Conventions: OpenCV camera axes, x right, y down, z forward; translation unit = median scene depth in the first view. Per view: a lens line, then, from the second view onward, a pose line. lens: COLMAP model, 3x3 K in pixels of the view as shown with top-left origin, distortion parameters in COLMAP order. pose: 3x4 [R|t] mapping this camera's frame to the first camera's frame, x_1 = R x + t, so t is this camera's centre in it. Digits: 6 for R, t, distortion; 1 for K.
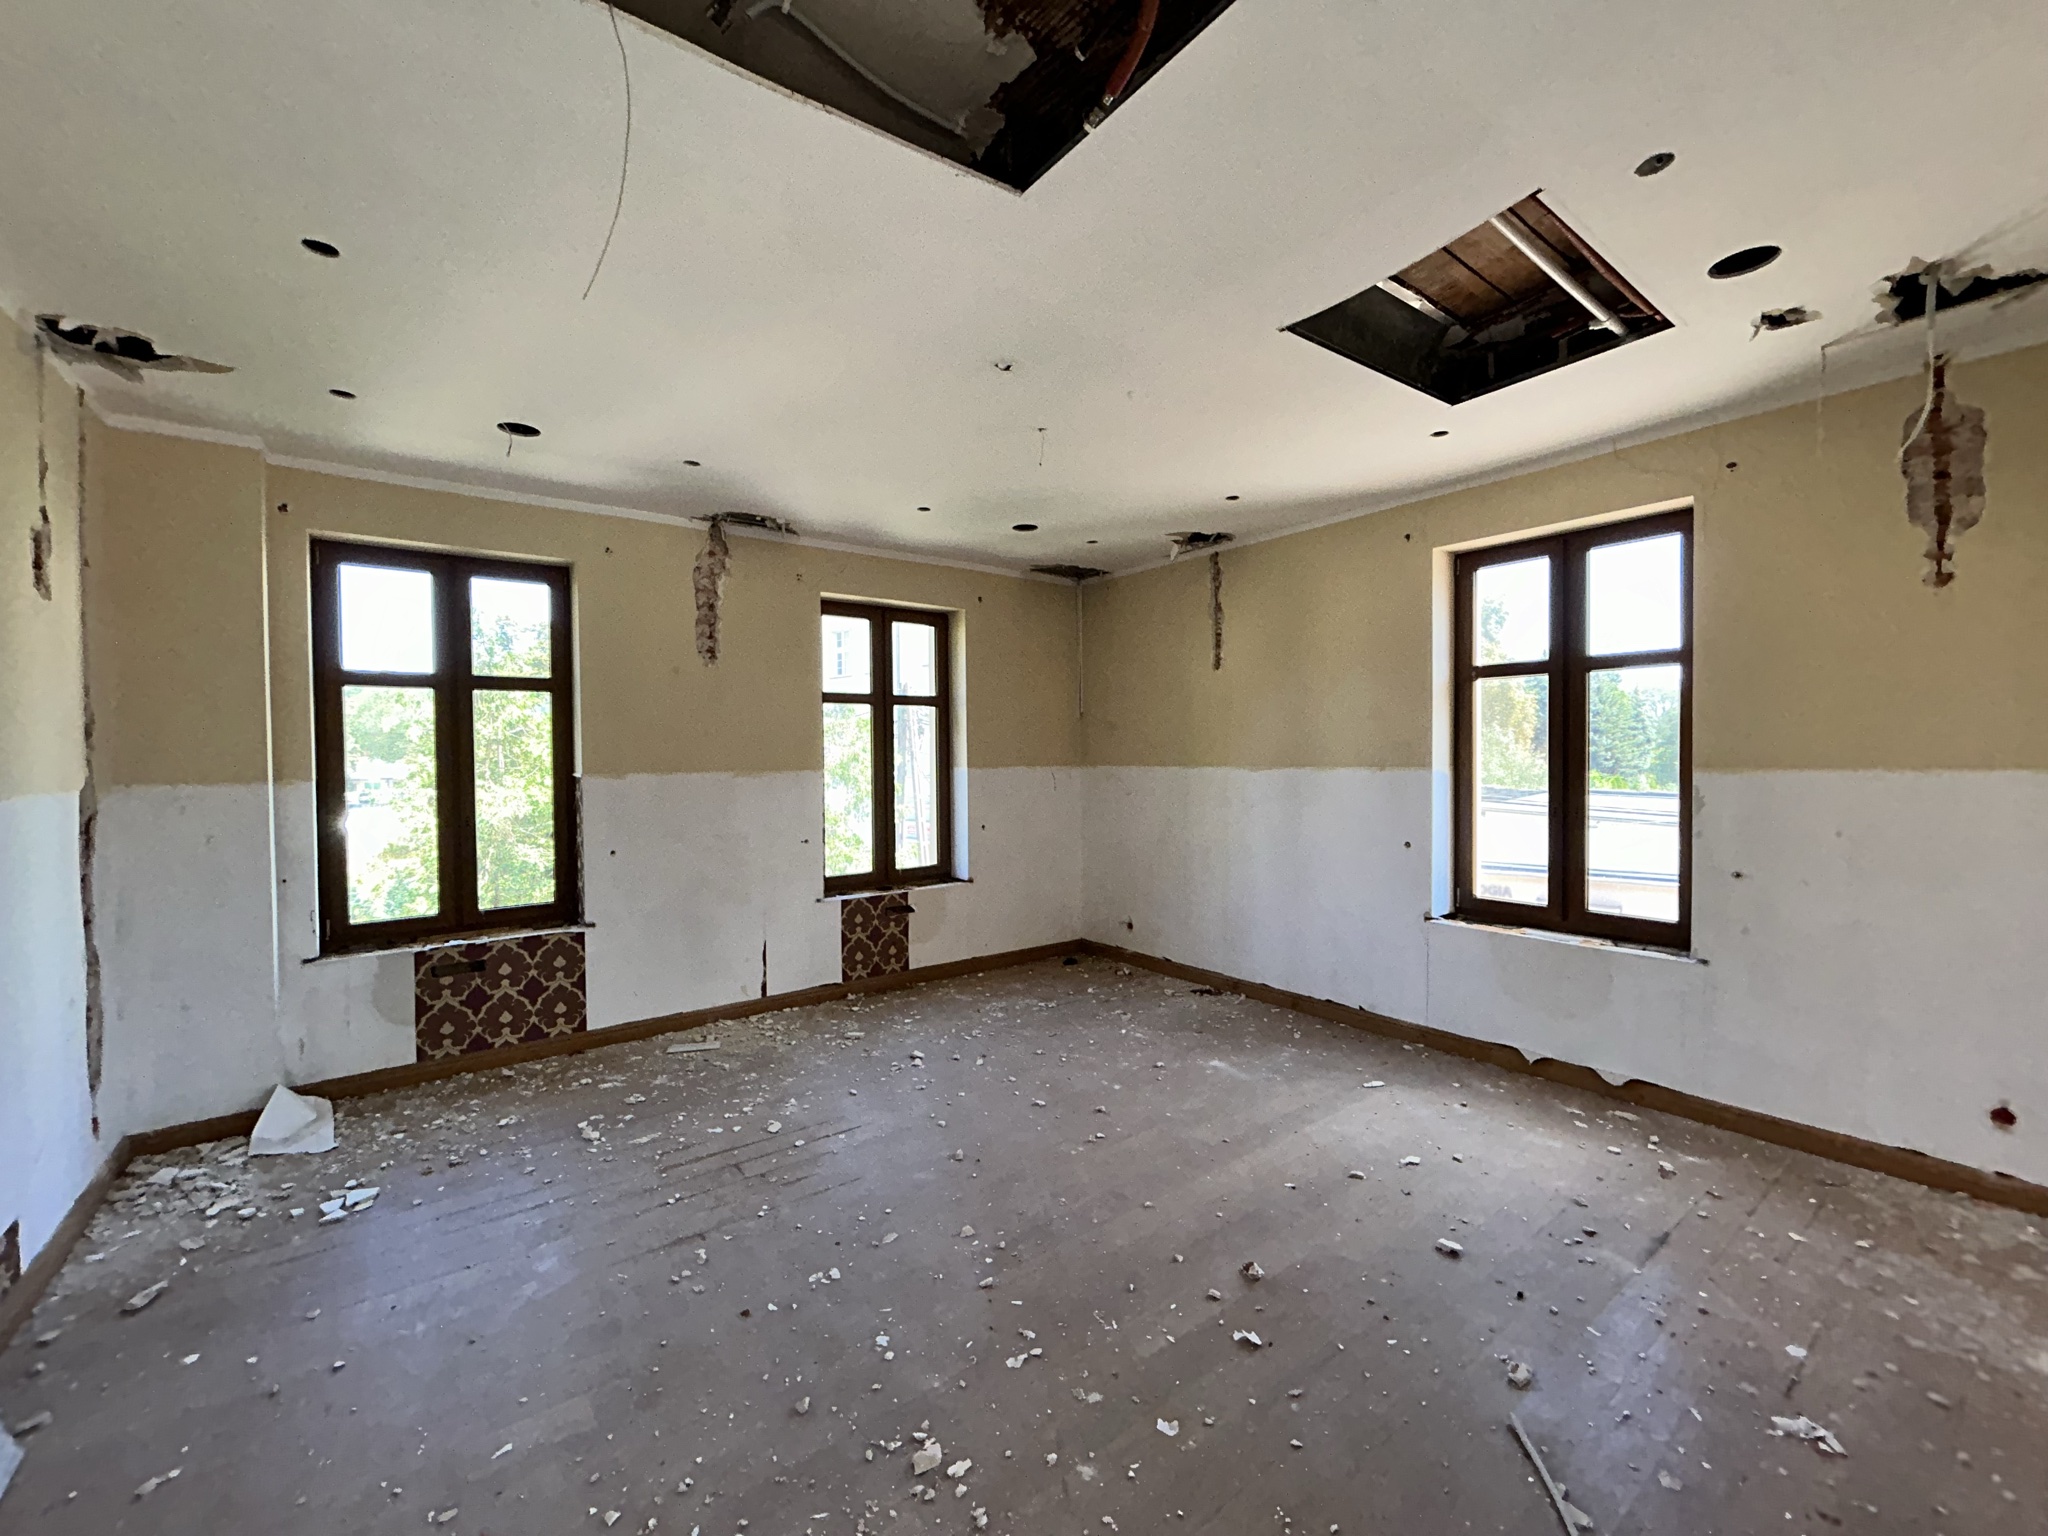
lens RADIAL K [[750.9, 0, 992.7], [0, 750.9, 768.7], [0, 0, 1]] dist [0.000743, 0.000304]
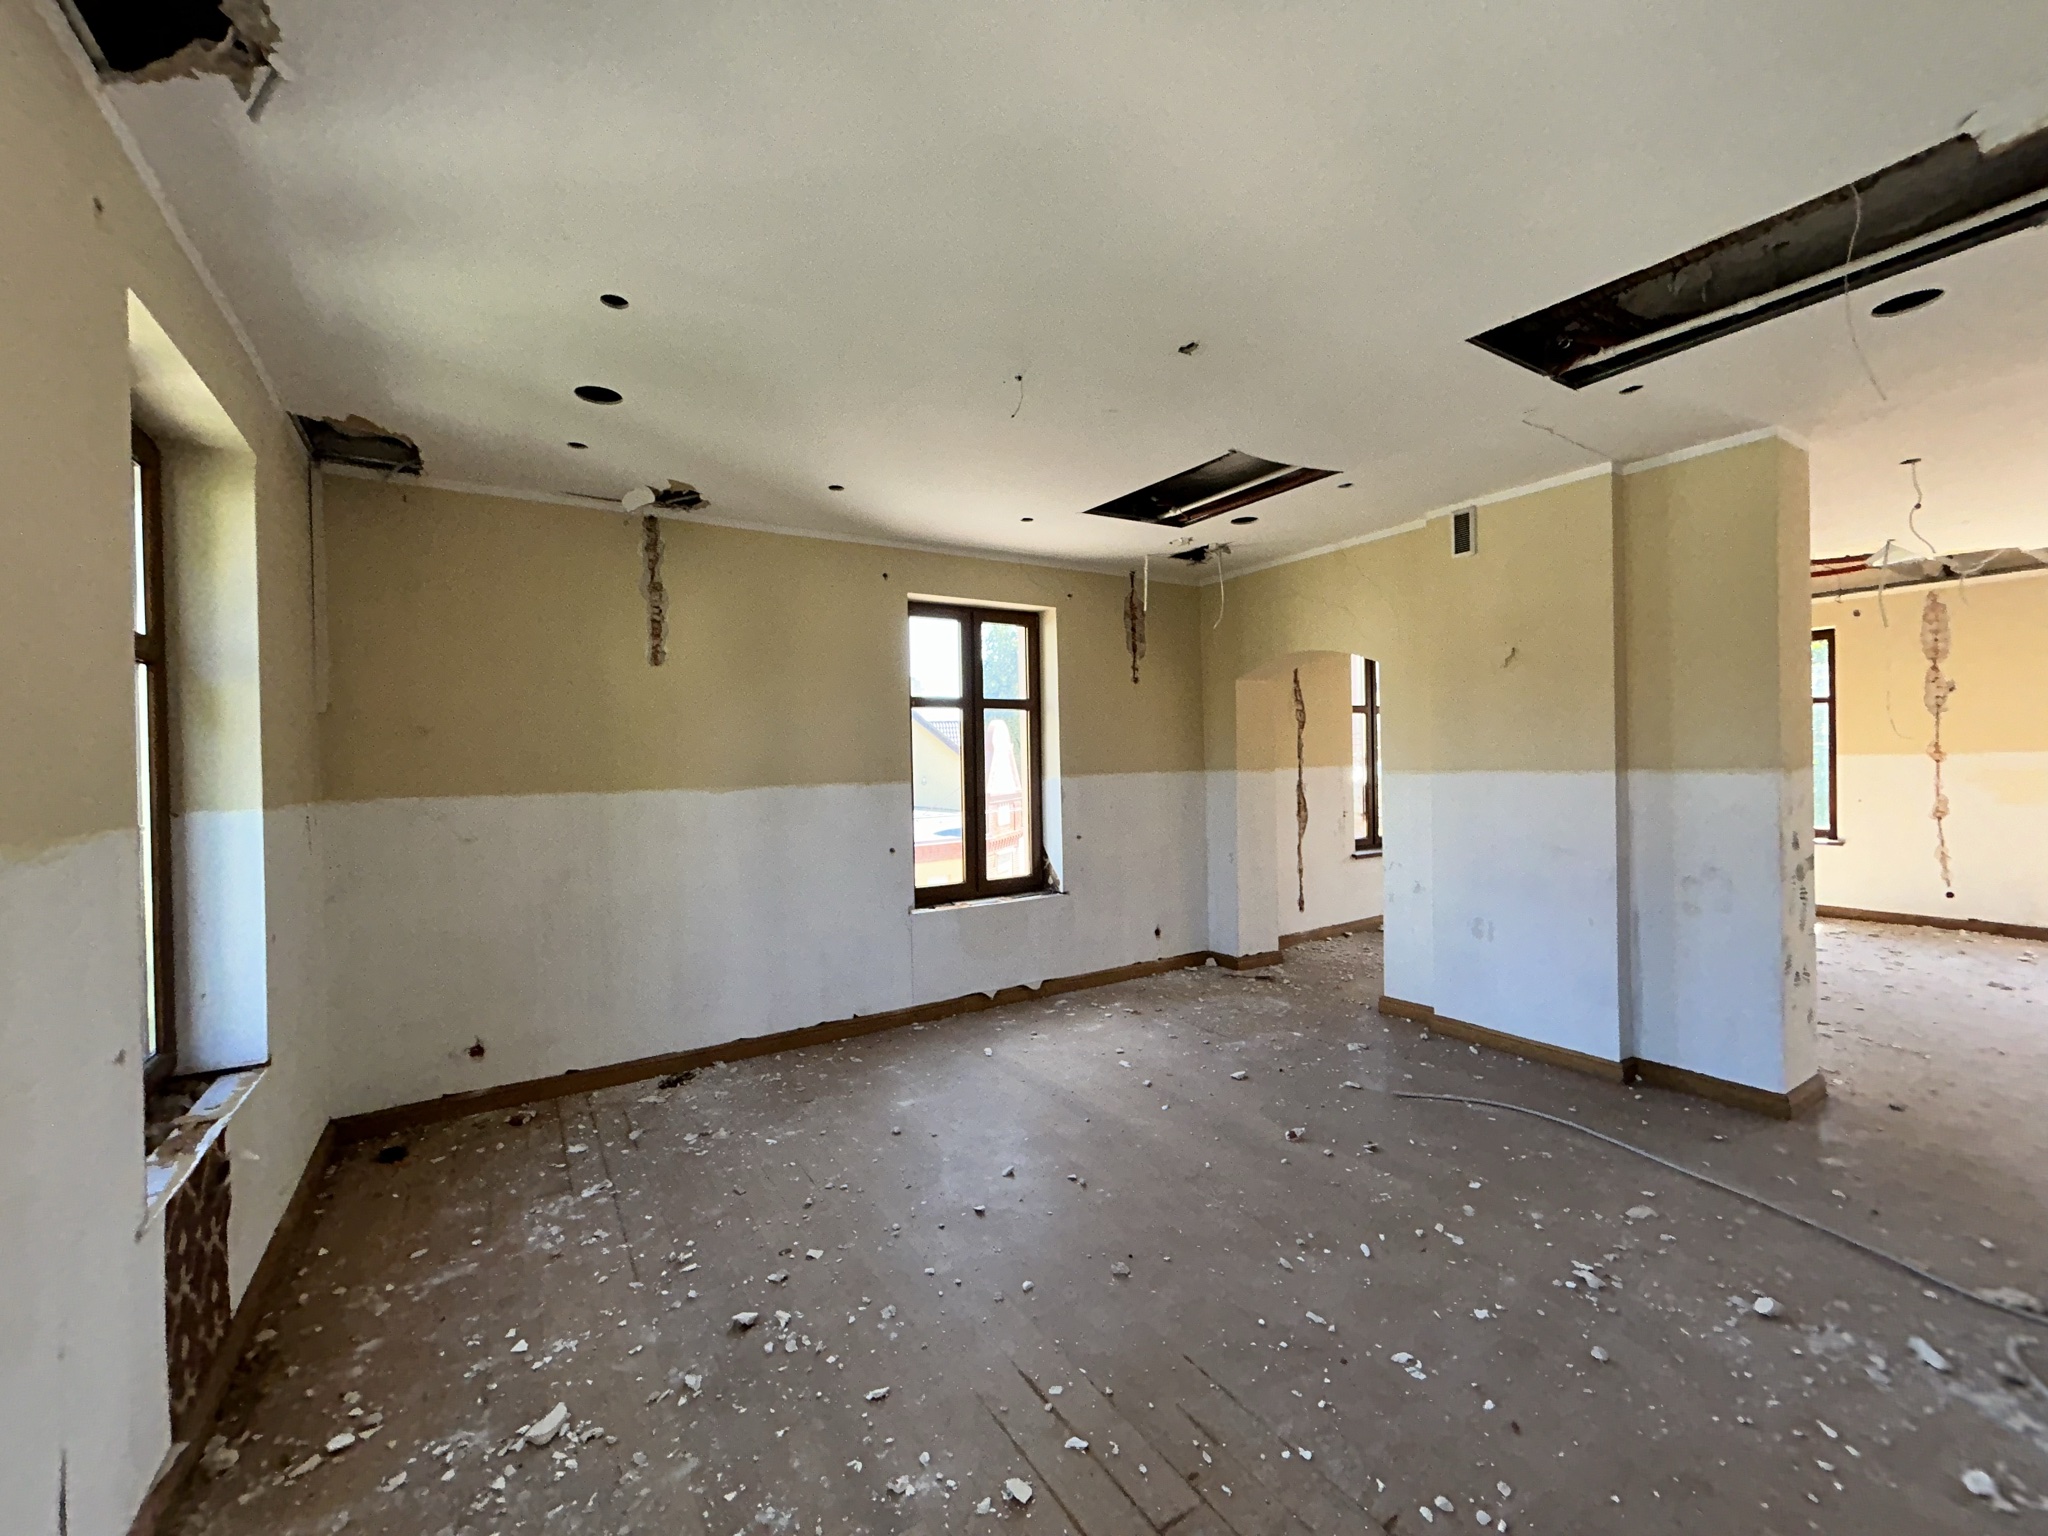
lens RADIAL K [[792.4, 0, 1024.0], [0, 792.4, 768.0], [0, 0, 1]] dist [0.000639, 0.000091]
pose [[0.132705, 0.000724, 0.991155, -0.590774], [0.039362, 0.999207, -0.006001, -0.006537], [-0.990374, 0.039810, 0.132571, 0.648854]]
